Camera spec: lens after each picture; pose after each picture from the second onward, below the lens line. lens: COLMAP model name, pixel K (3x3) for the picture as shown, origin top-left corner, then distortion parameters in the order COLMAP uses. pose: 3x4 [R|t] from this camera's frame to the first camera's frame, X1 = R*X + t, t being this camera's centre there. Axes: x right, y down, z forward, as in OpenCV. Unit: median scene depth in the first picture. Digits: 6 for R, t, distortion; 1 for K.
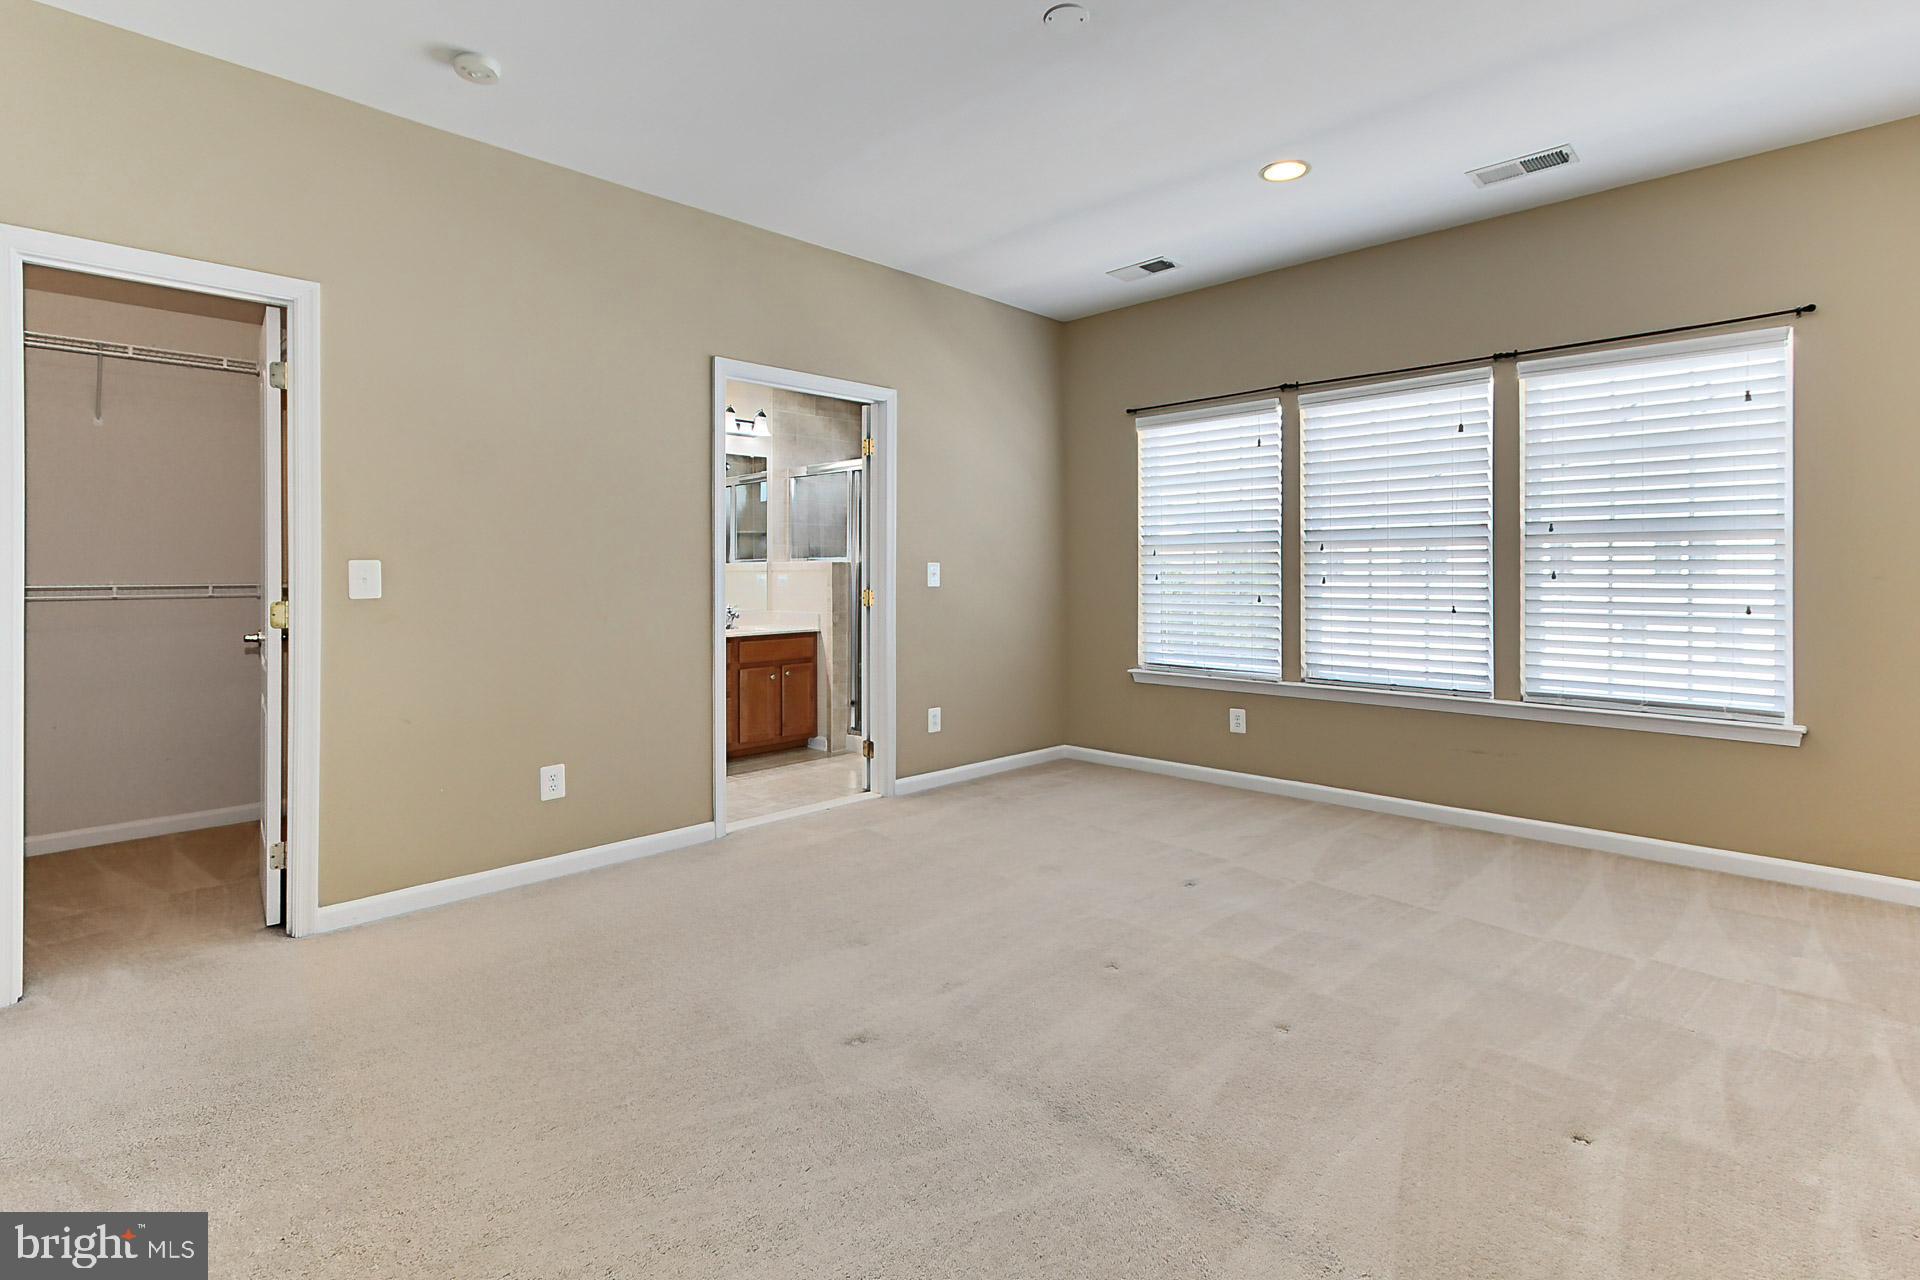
lens RADIAL K [[917.0, 0, 971.2], [0, 917.0, 568.9], [0, 0, 1]] dist [0.002238, 0.001978]
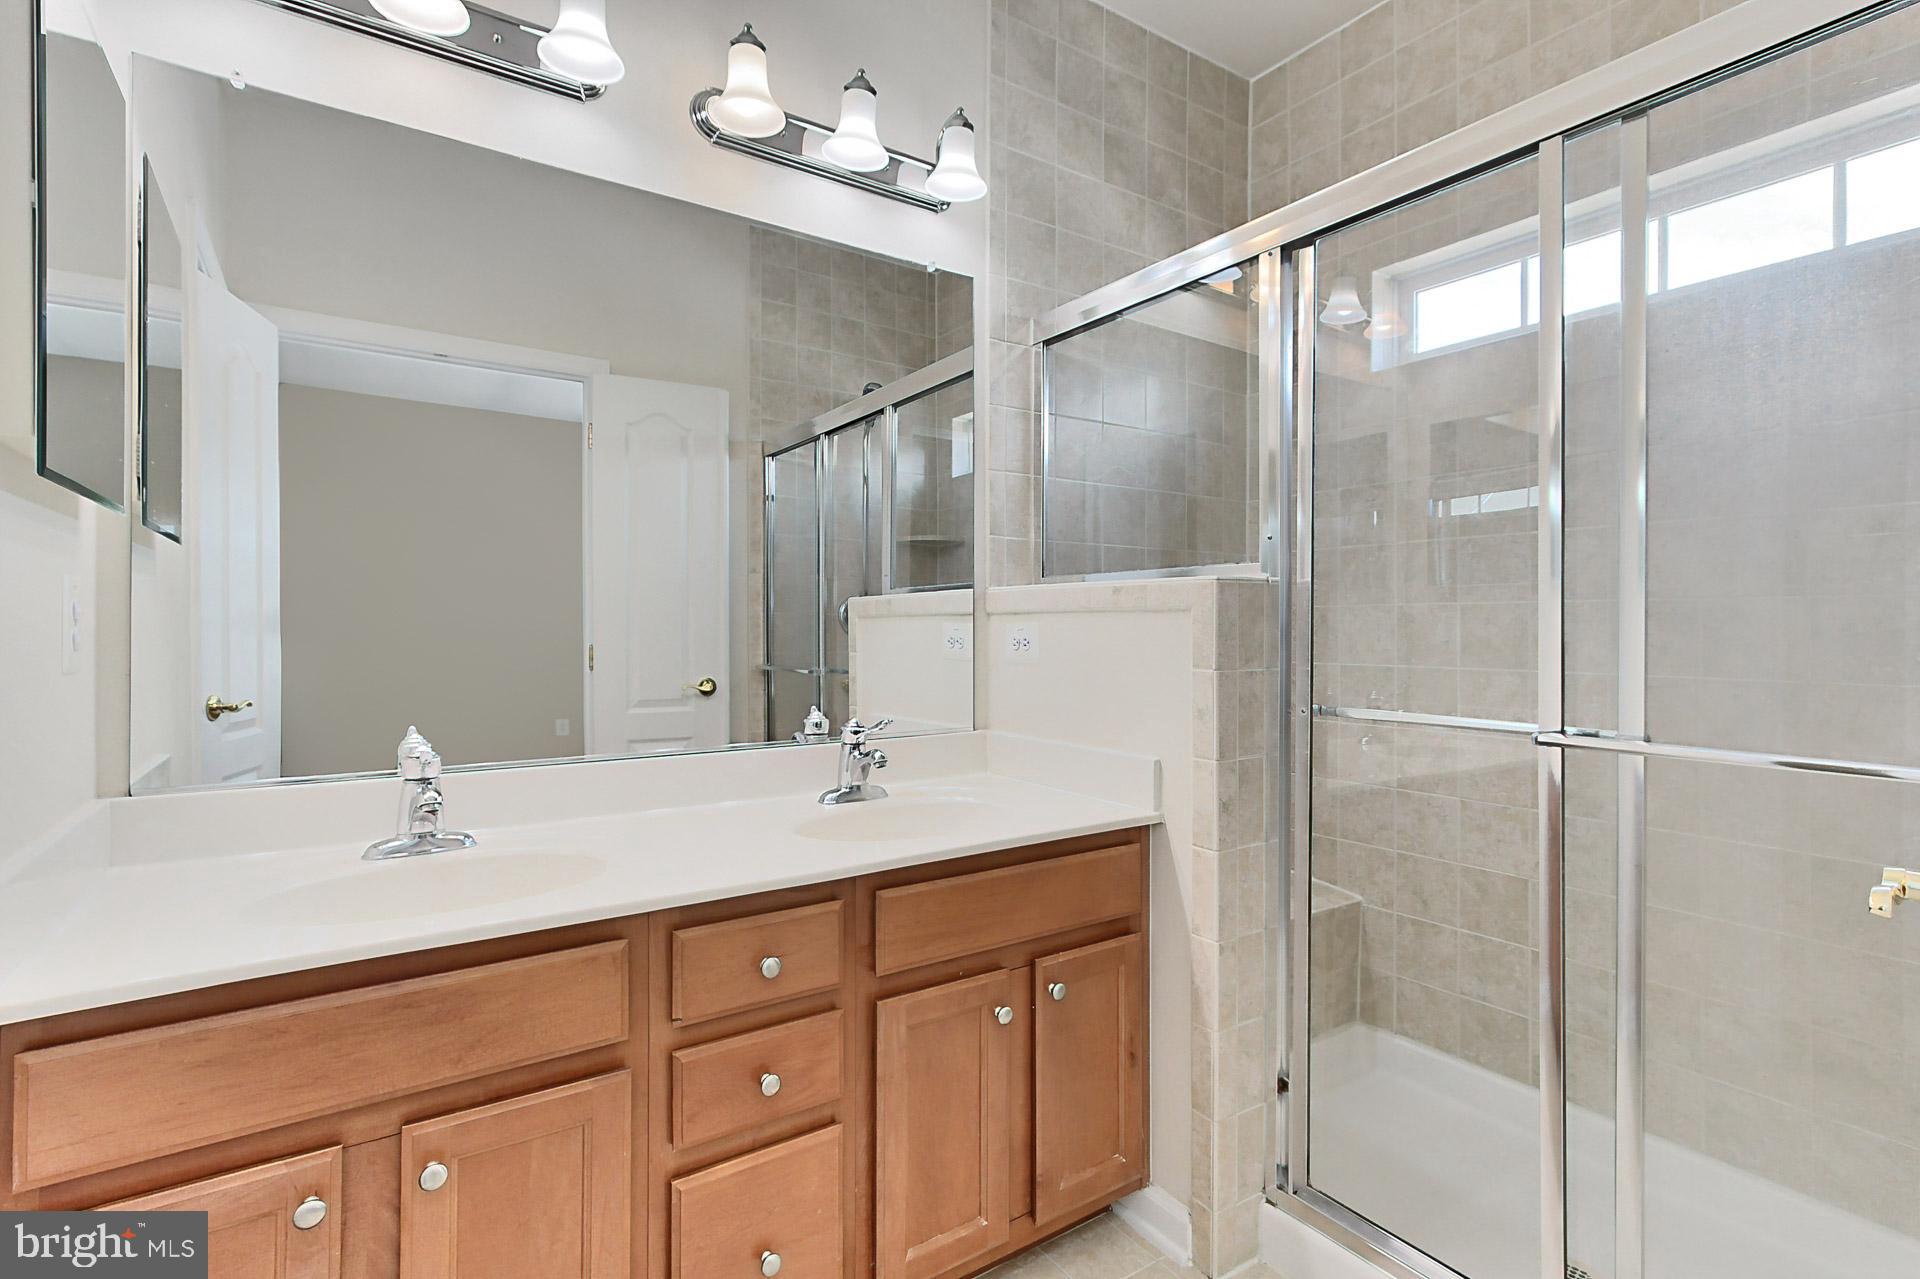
lens RADIAL K [[905.1, 0, 963.4], [0, 905.1, 610.1], [0, 0, 1]] dist [0.011177, 0.000223]
pose [[0.978458, -0.001350, -0.206441, -0.173996], [-0.001394, 0.999913, -0.013144, 0.006365], [0.206440, 0.013149, 0.978371, 0.742986]]
